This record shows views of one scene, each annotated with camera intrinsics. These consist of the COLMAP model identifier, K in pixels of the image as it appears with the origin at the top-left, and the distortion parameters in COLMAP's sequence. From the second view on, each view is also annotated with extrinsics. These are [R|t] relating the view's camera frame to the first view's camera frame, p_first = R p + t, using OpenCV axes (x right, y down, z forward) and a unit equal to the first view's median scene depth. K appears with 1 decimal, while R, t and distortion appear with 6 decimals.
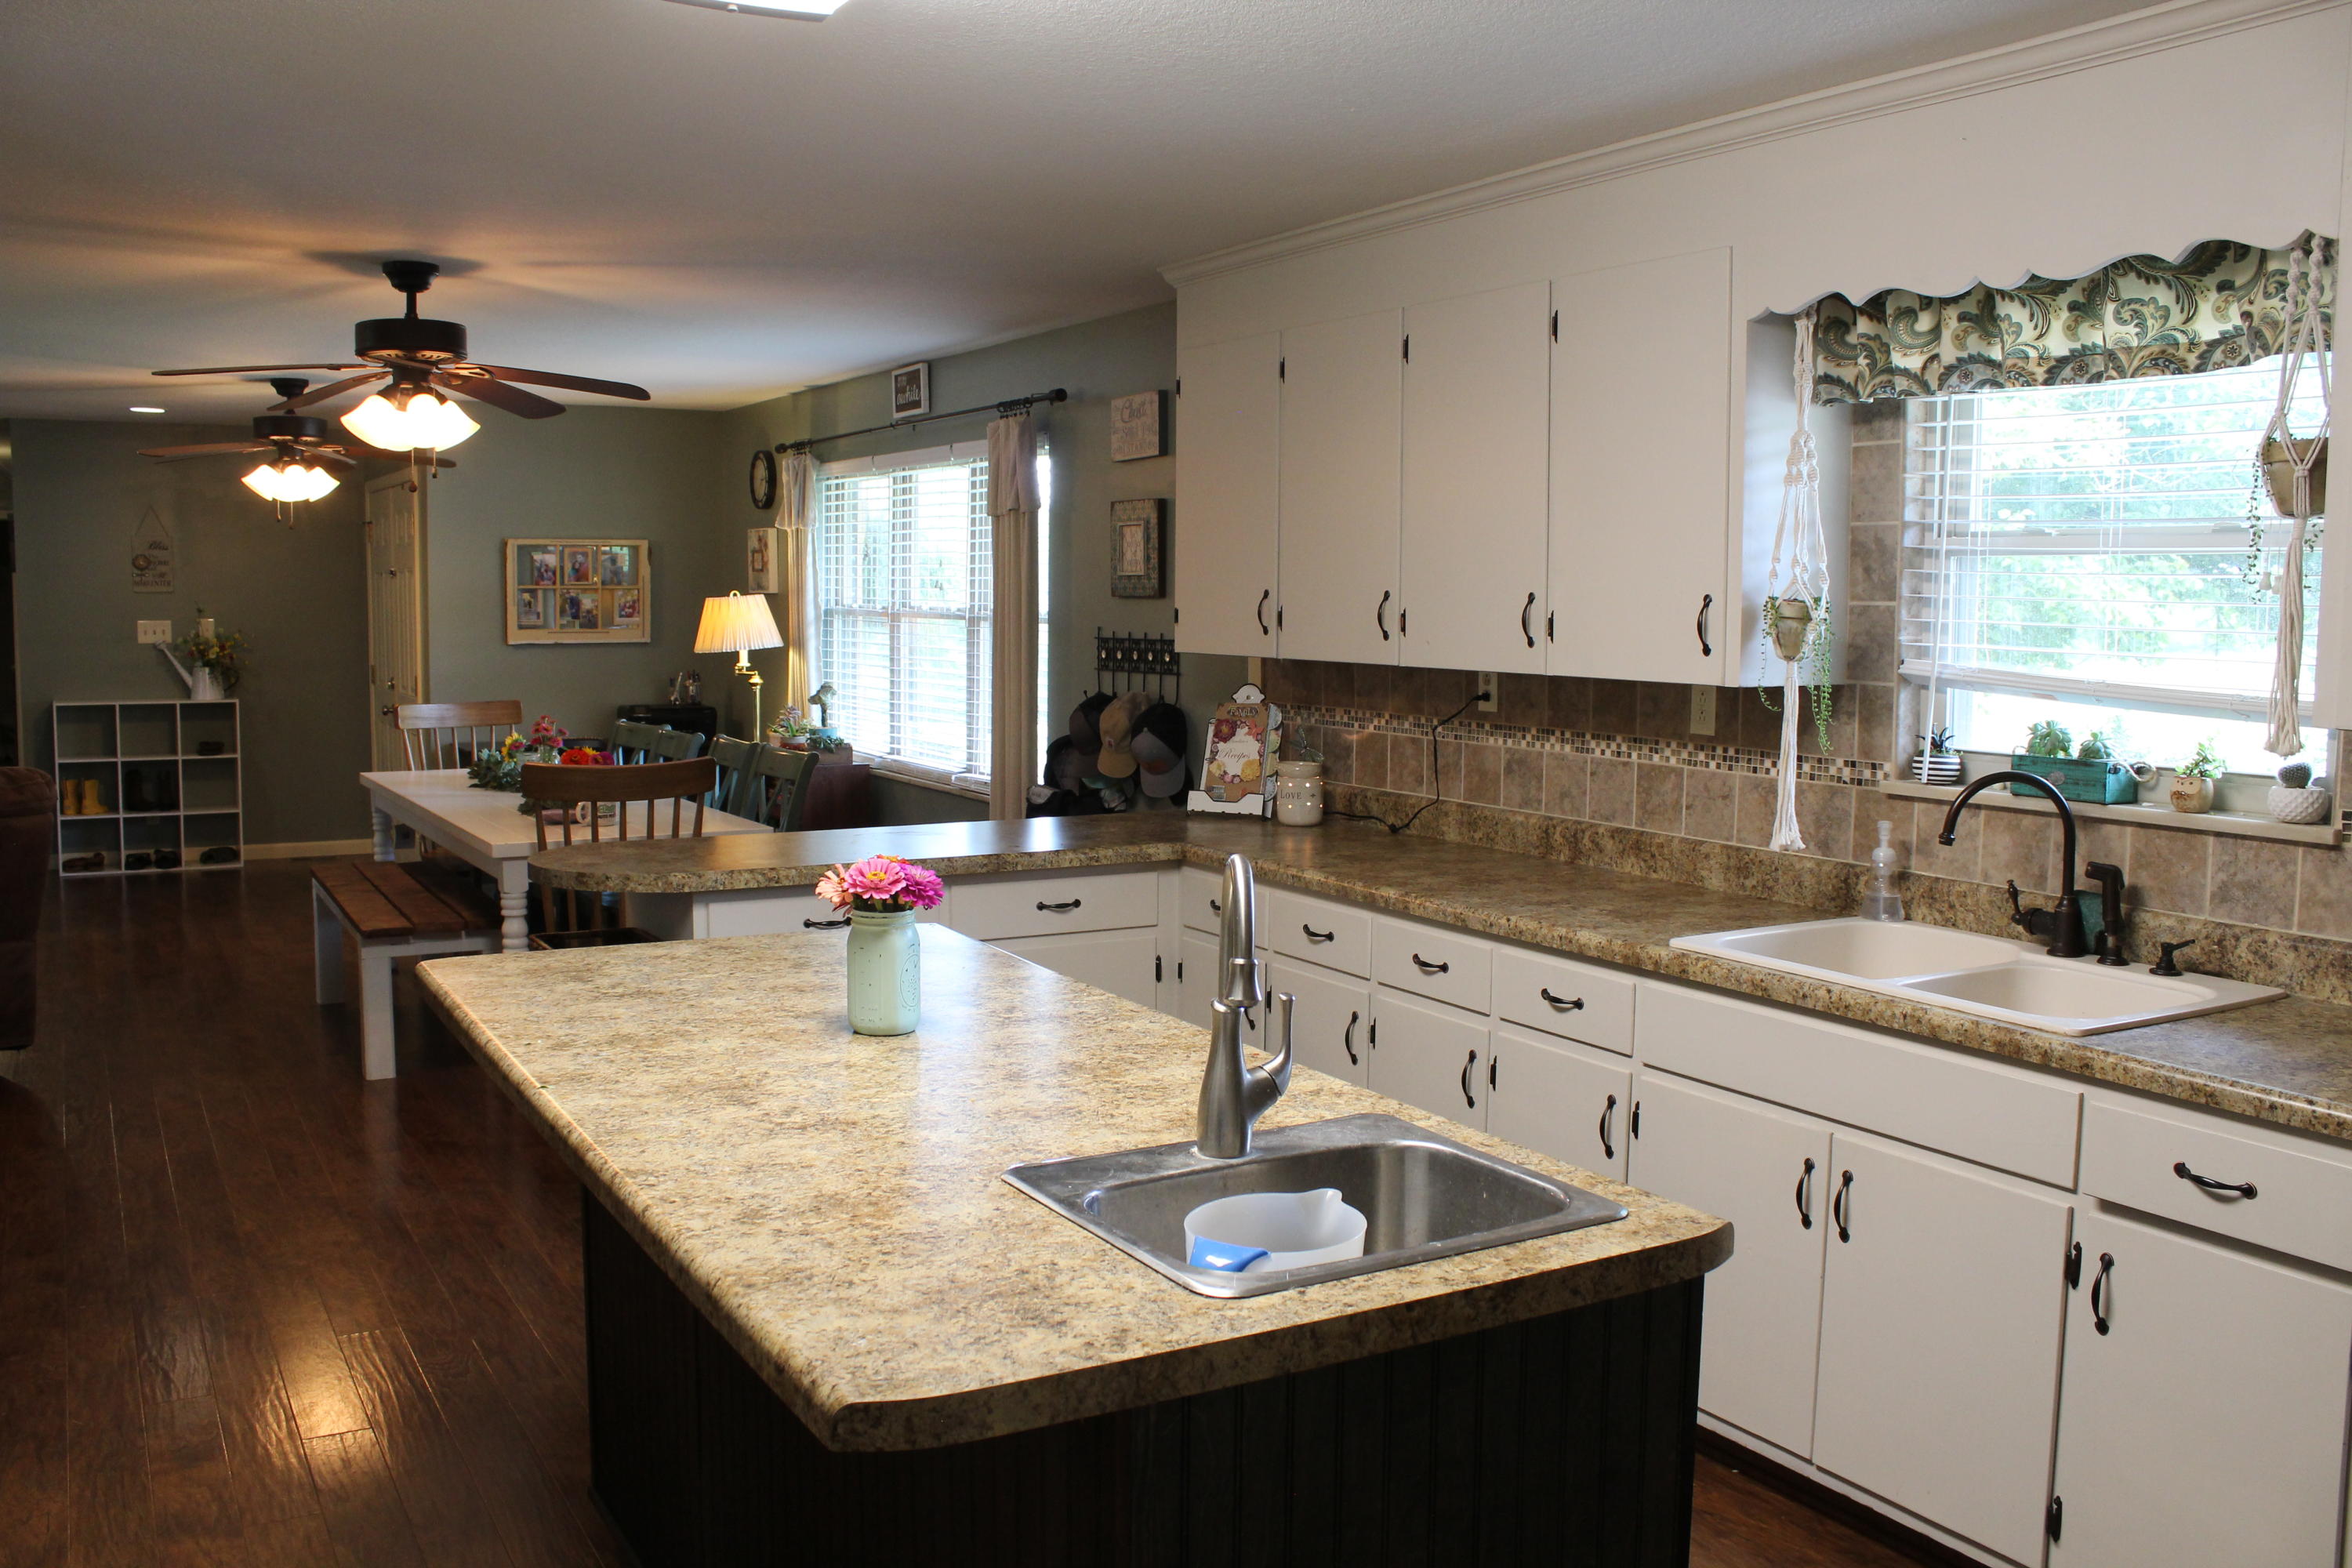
lens RADIAL K [[1926.7, 0, 1197.8], [0, 1926.7, 796.7], [0, 0, 1]] dist [-0.106577, 0.027077]
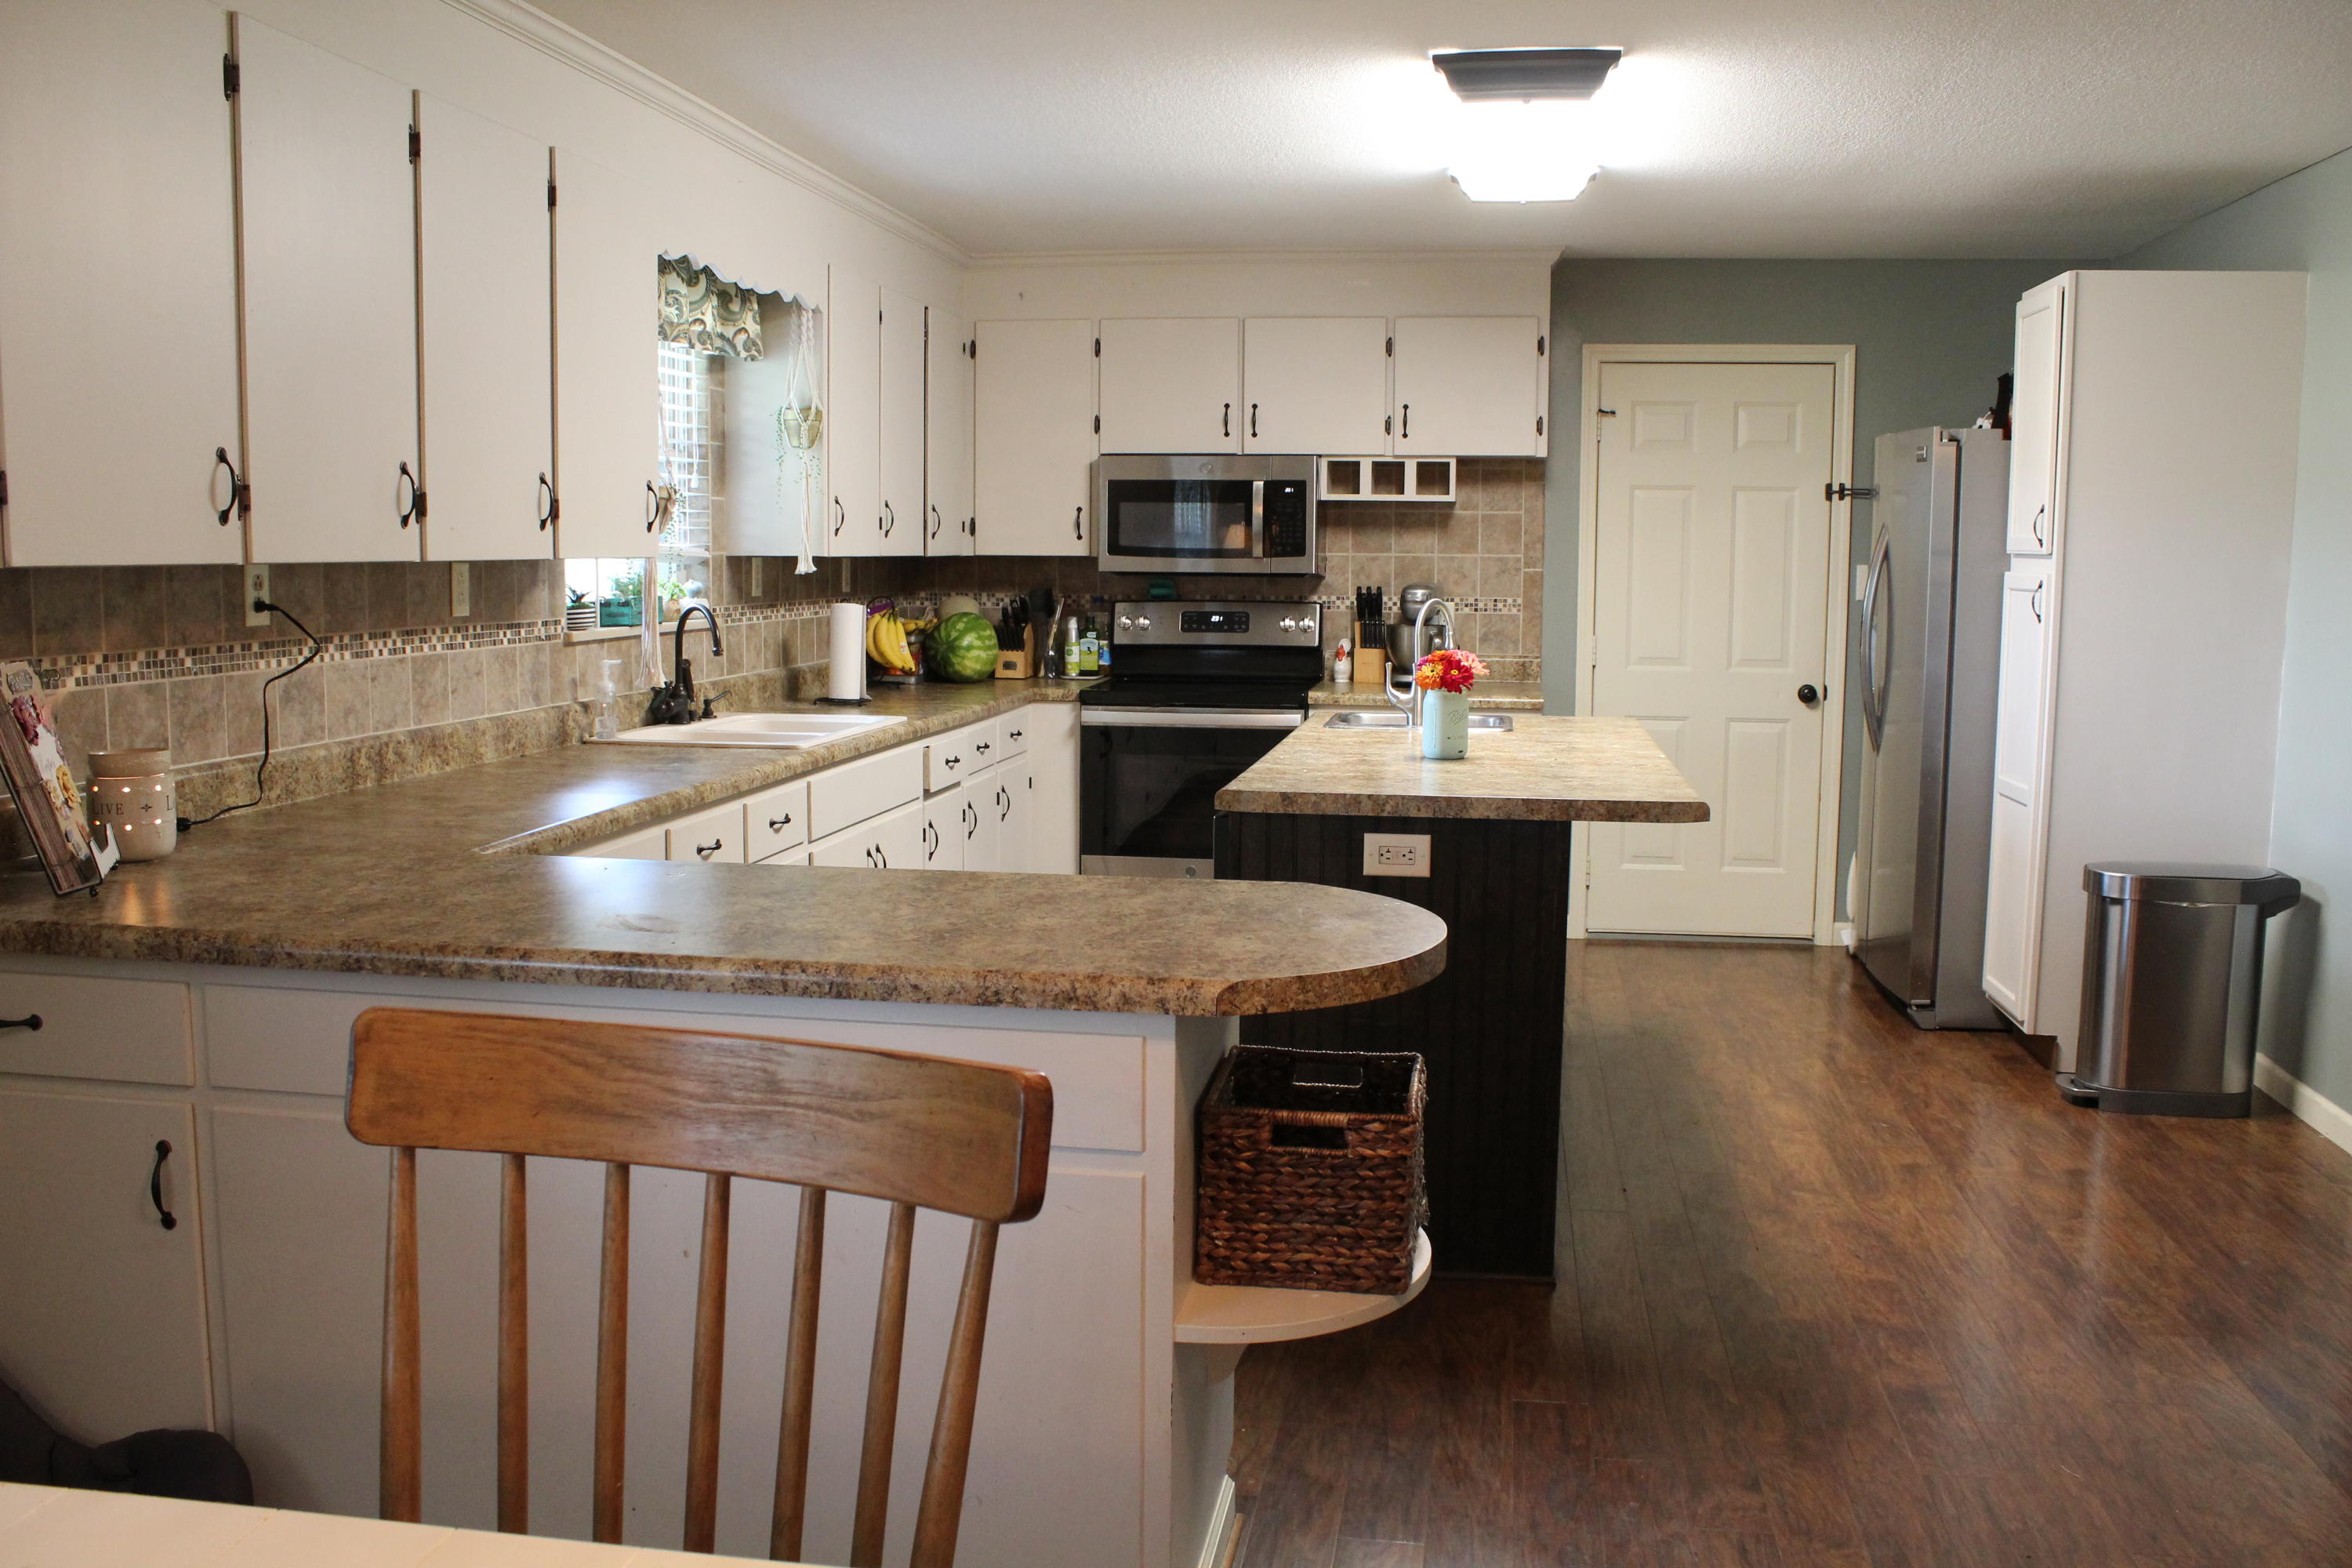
lens RADIAL K [[1984.3, 0, 1194.3], [0, 1984.3, 783.4], [0, 0, 1]] dist [-0.153221, 0.133629]
pose [[-0.770039, -0.089694, 0.631661, -0.803278], [0.052371, 0.977840, 0.202695, -0.155332], [-0.635844, 0.189164, -0.748277, 1.766945]]
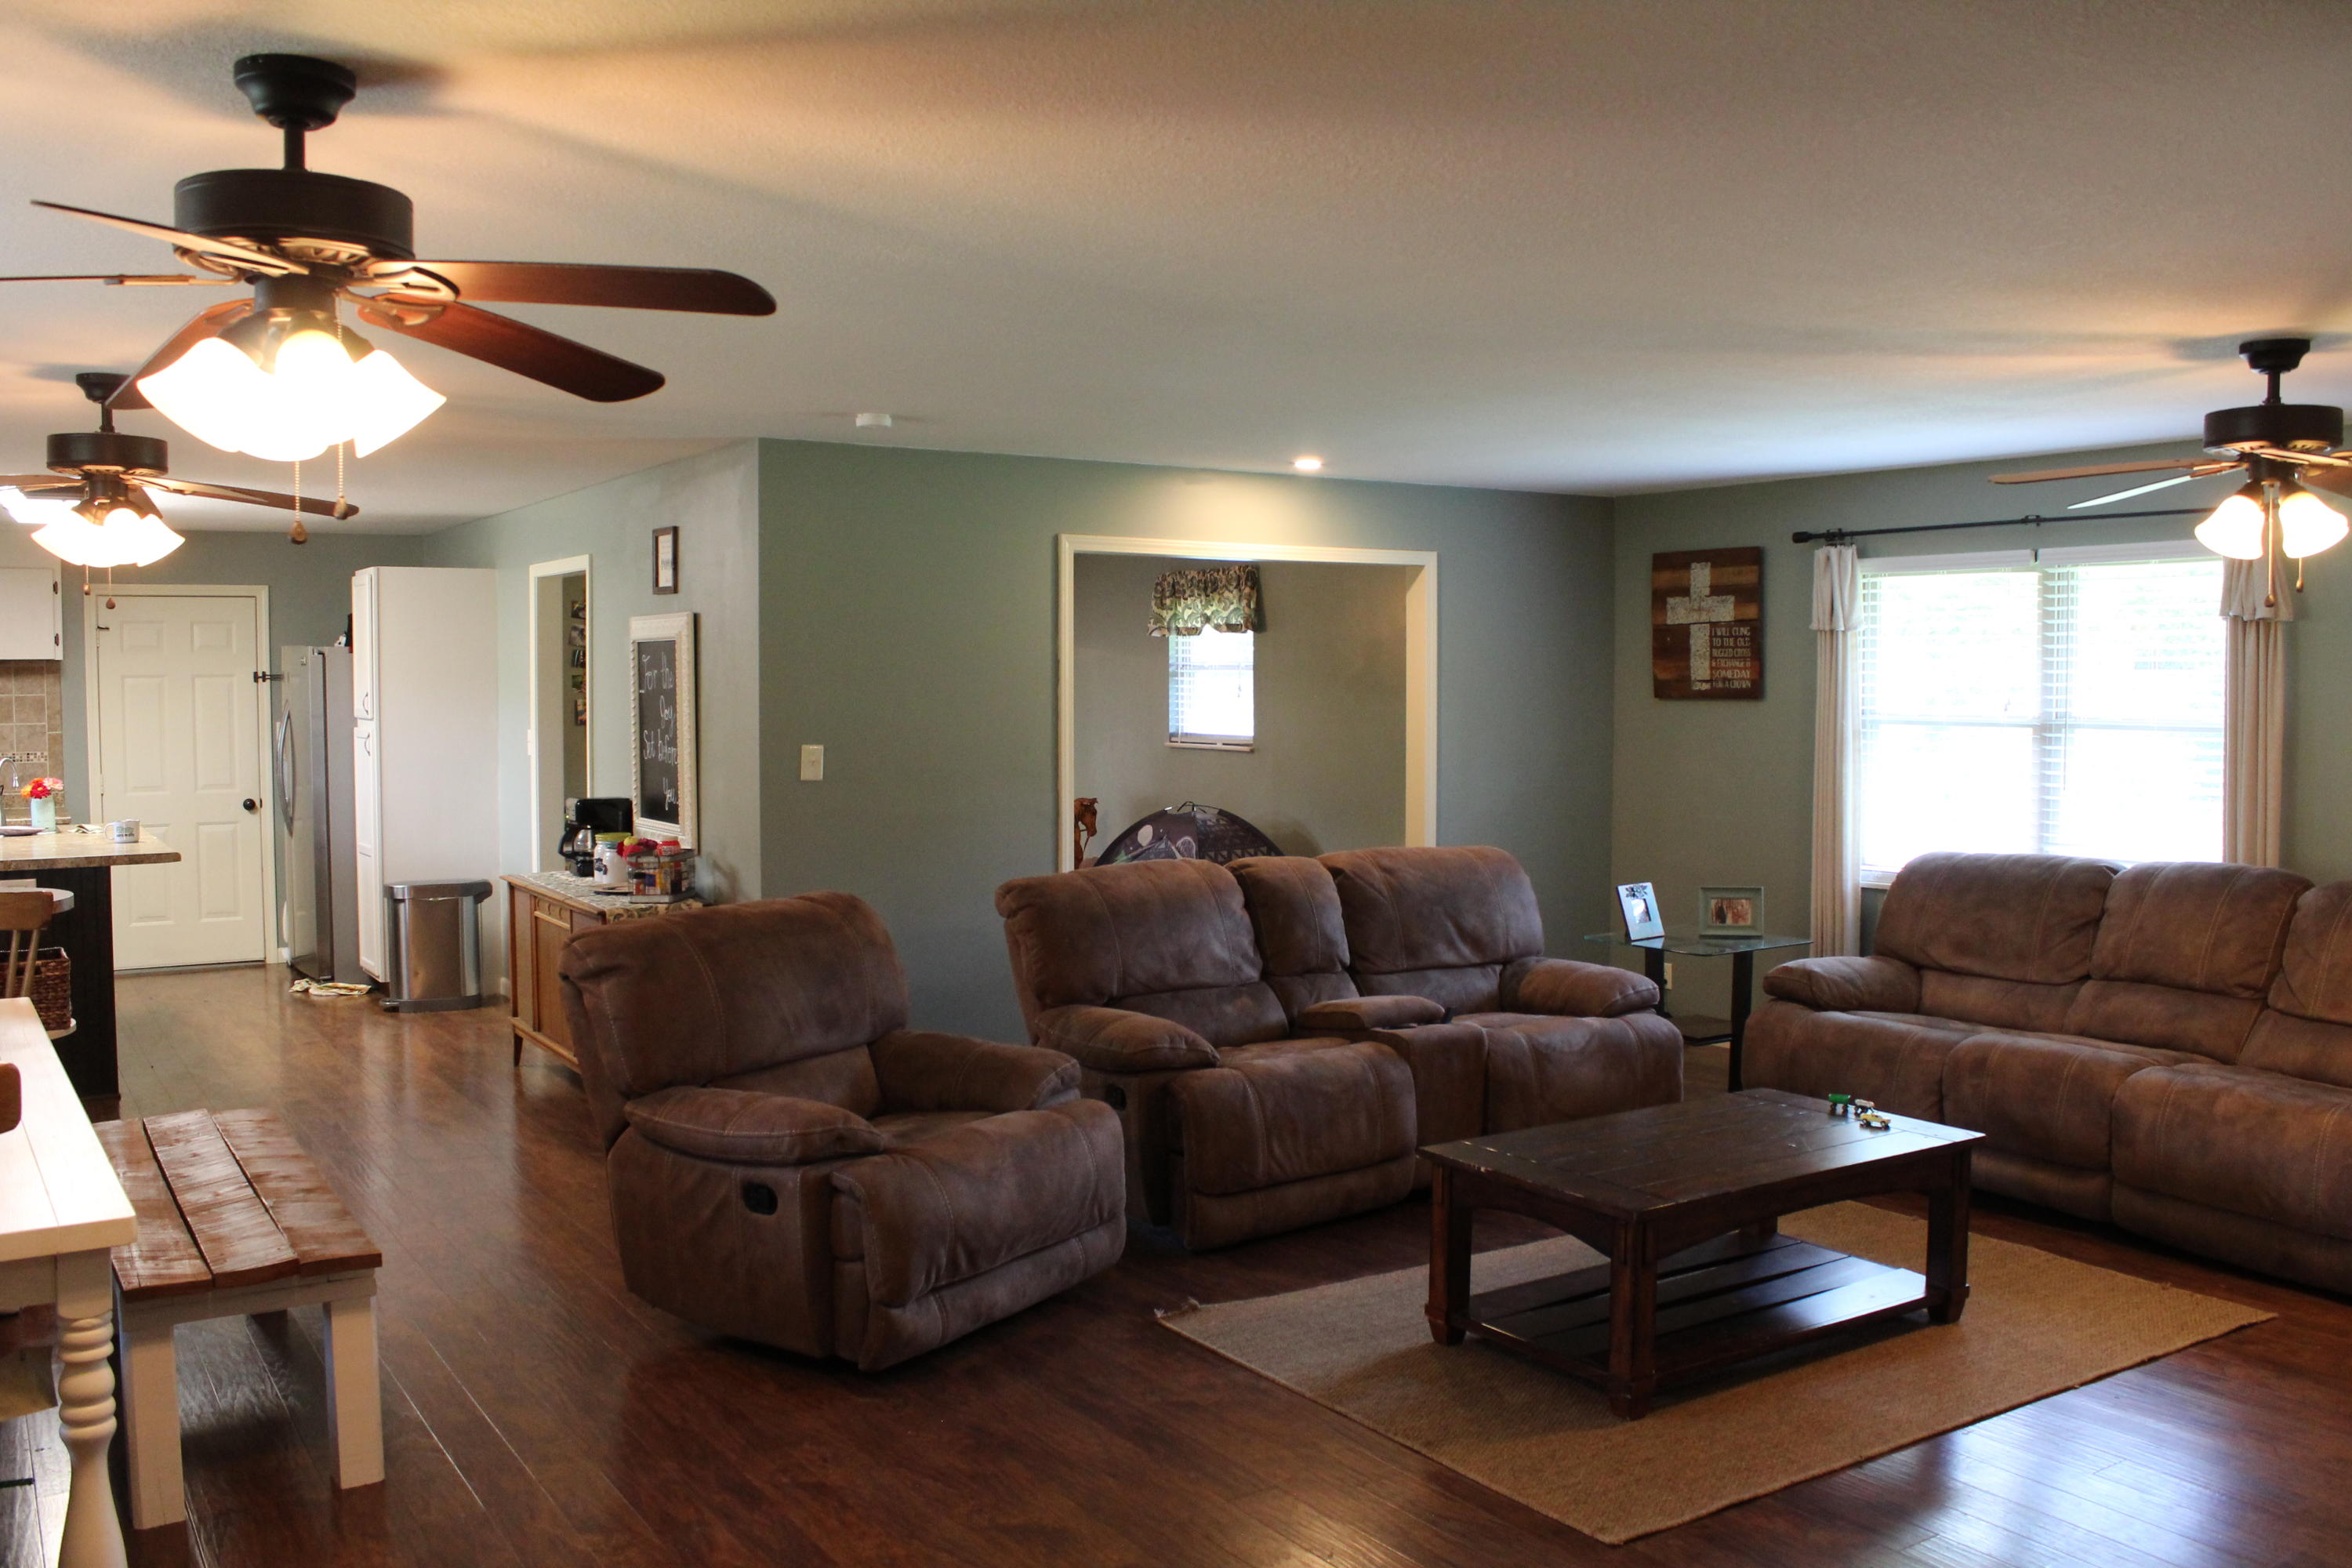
lens RADIAL K [[1984.3, 0, 1167.7], [0, 1984.3, 771.6], [0, 0, 1]] dist [-0.153221, 0.133629]
pose [[-0.999441, -0.005153, -0.033045, -1.326461], [-0.010175, 0.988072, 0.153654, -0.330262], [0.031859, 0.153905, -0.987572, 2.833012]]
